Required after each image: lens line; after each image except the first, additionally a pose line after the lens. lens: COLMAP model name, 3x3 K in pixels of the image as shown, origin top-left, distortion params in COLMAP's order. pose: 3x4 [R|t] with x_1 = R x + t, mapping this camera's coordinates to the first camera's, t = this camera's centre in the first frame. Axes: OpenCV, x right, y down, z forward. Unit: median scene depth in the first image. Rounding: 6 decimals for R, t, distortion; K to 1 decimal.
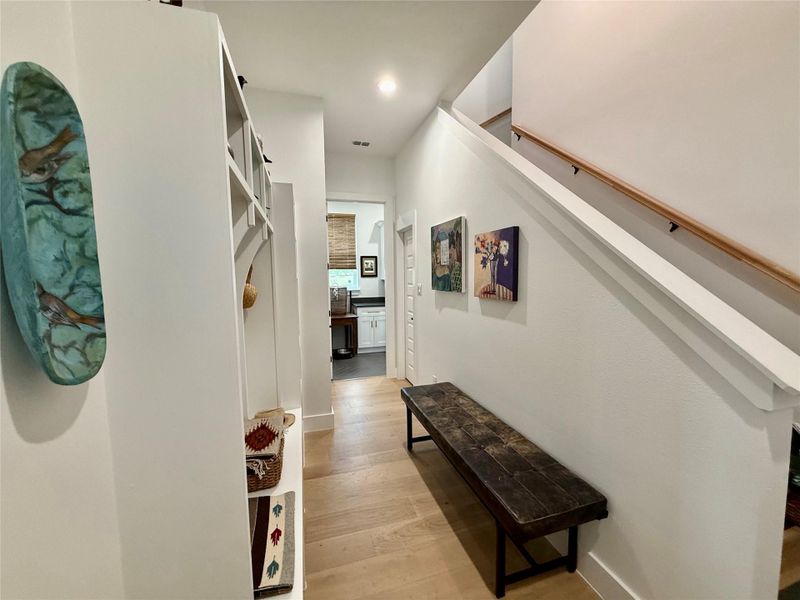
lens RADIAL K [[315.1, 0, 400.8], [0, 315.1, 300.3], [0, 0, 1]] dist [-0.009620, -0.000118]
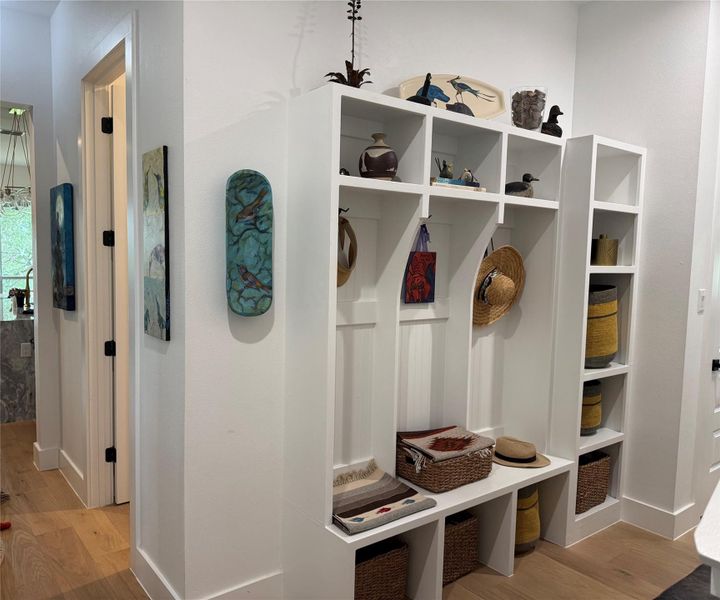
lens RADIAL K [[579.1, 0, 358.5], [0, 579.1, 301.5], [0, 0, 1]] dist [0.032578, -0.003597]
pose [[0.348700, 0.079918, -0.933821, 2.610122], [-0.099771, 0.993862, 0.047801, -0.080806], [0.931909, 0.076500, 0.354533, 0.302573]]
